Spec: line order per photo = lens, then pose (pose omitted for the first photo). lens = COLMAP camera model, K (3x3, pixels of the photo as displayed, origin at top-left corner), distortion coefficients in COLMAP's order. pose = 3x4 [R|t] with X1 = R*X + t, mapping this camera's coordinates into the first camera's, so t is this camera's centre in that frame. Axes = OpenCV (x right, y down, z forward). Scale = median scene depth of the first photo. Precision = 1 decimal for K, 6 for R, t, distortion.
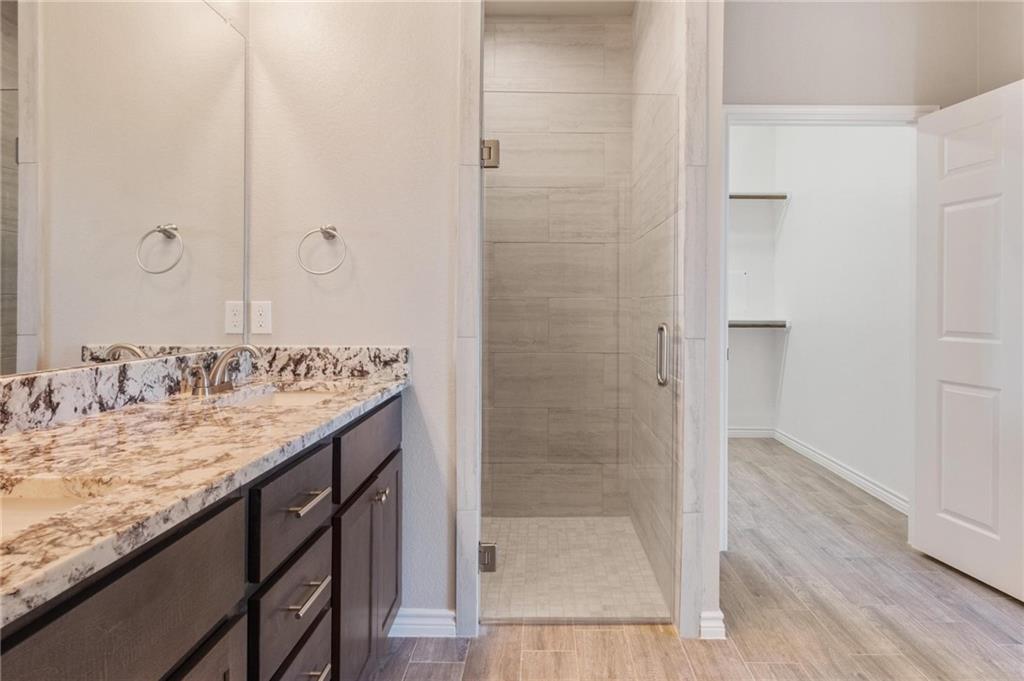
lens RADIAL K [[598.5, 0, 512.5], [0, 598.5, 305.9], [0, 0, 1]] dist [-0.000562, -0.000230]
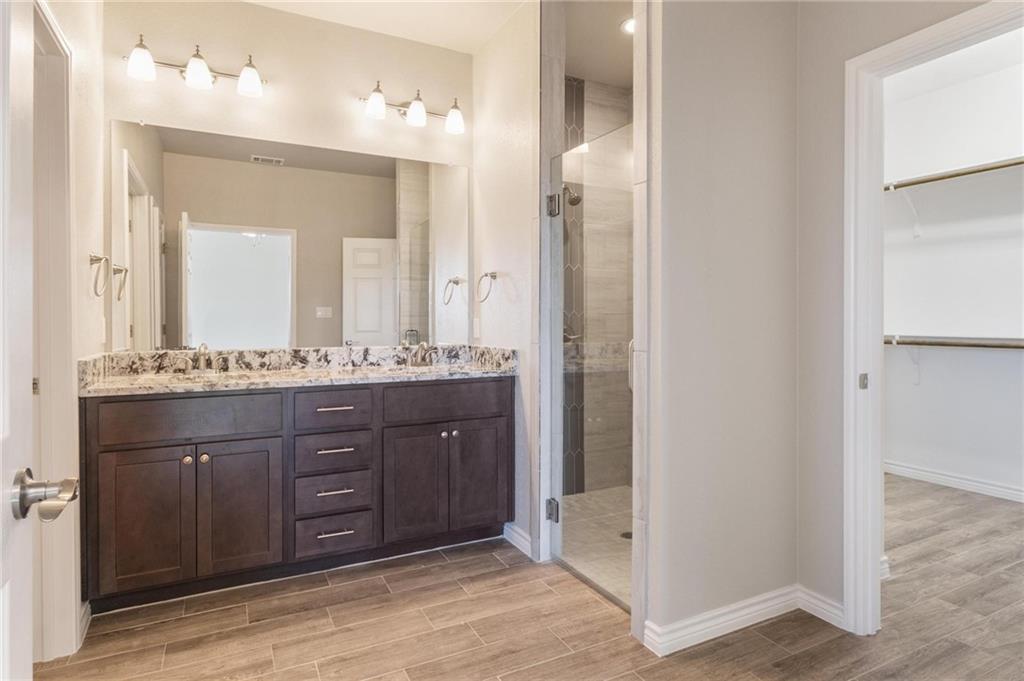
lens RADIAL K [[574.0, 0, 512.7], [0, 574.0, 328.3], [0, 0, 1]] dist [-0.001470, -0.000379]
pose [[0.452401, 0.005336, -0.891799, 1.377209], [0.004503, 0.999956, 0.008267, 0.007458], [0.891804, -0.007756, 0.452356, 0.455959]]
